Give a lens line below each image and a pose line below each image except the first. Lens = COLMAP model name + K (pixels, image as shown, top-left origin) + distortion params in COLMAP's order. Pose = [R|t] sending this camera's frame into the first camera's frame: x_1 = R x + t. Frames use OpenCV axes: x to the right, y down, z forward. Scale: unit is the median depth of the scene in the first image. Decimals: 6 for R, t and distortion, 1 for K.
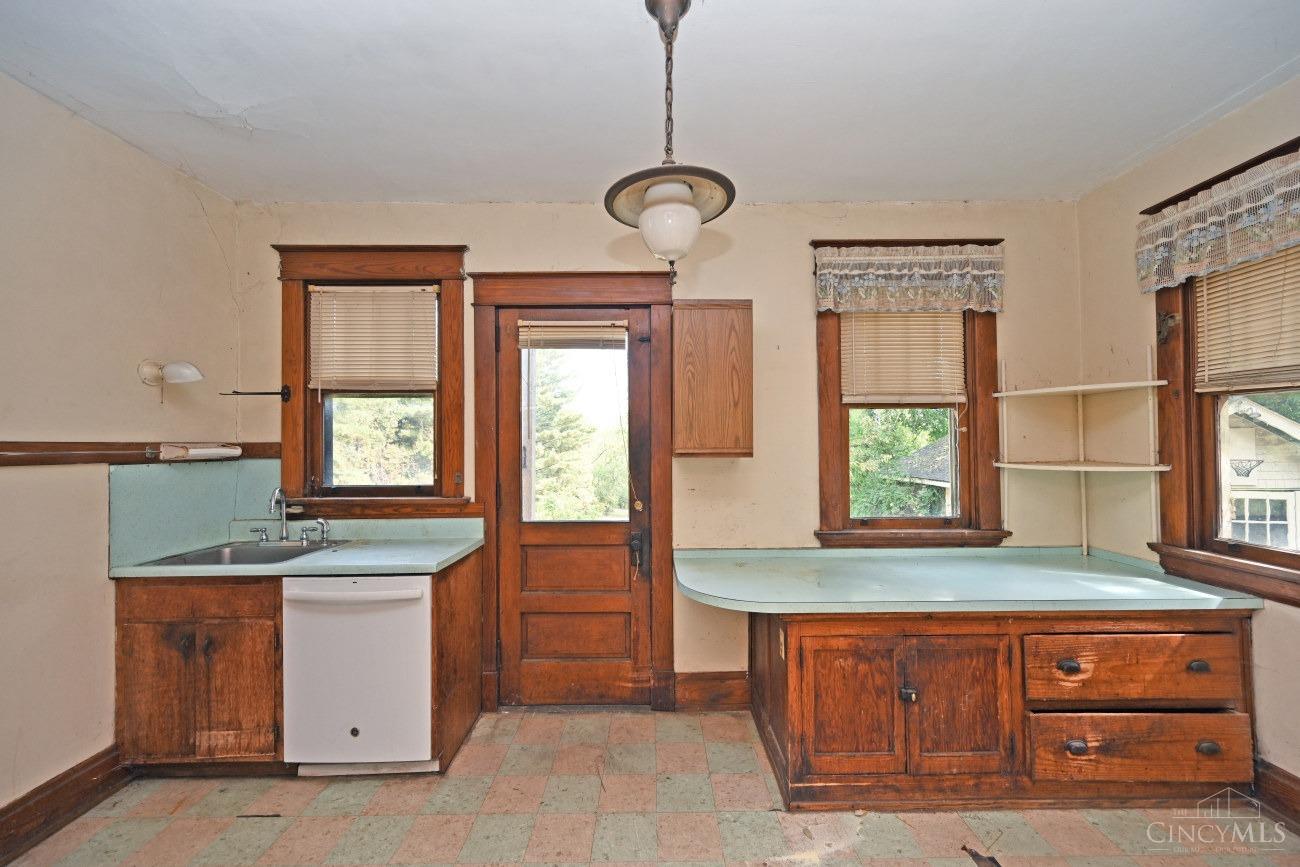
lens RADIAL K [[514.5, 0, 647.2], [0, 514.5, 429.4], [0, 0, 1]] dist [0.001534, 0.000038]
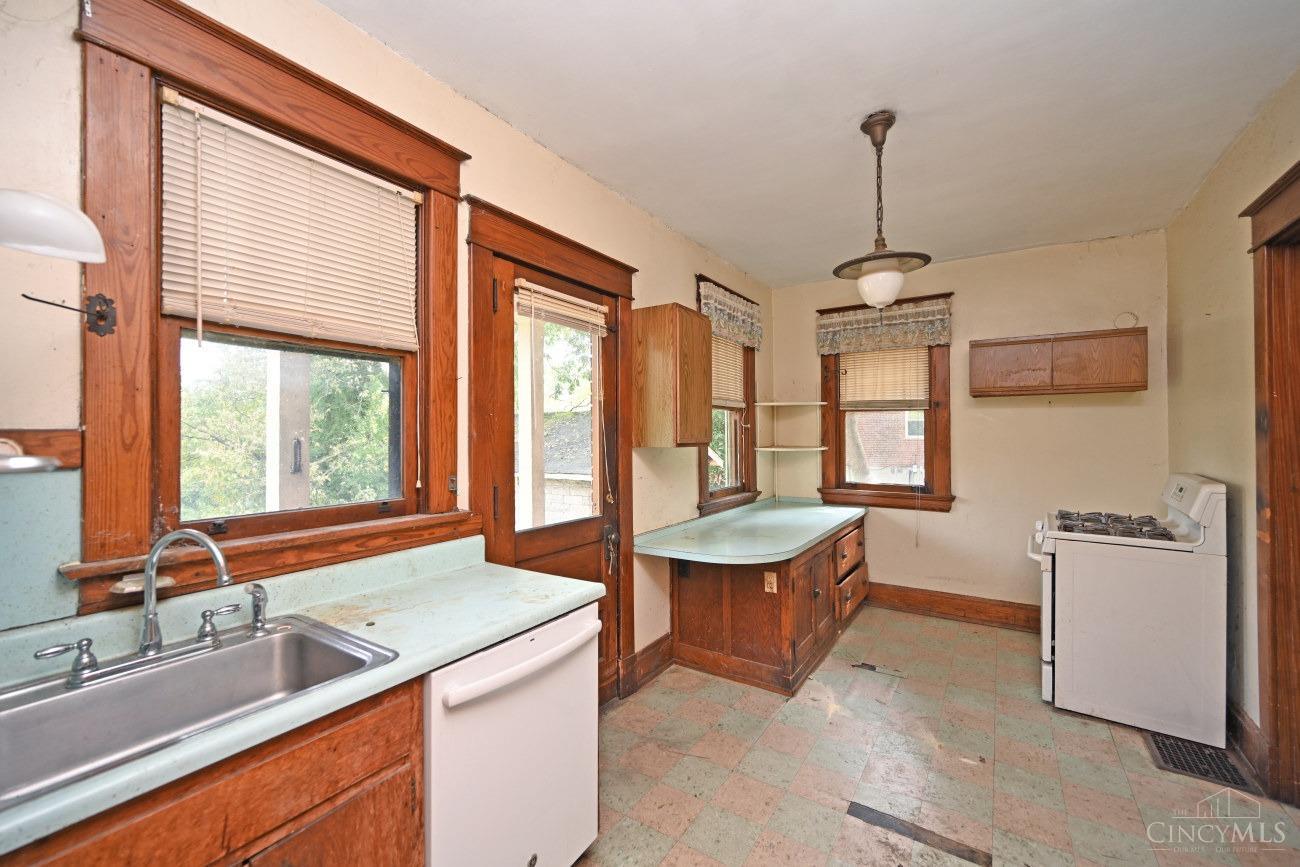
lens RADIAL K [[528.3, 0, 647.4], [0, 528.3, 429.1], [0, 0, 1]] dist [0.000669, -0.000008]
pose [[0.553201, 0.012345, 0.832956, -0.826345], [-0.017250, 0.999846, -0.003362, 0.018680], [-0.832869, -0.012509, 0.553329, 0.389123]]
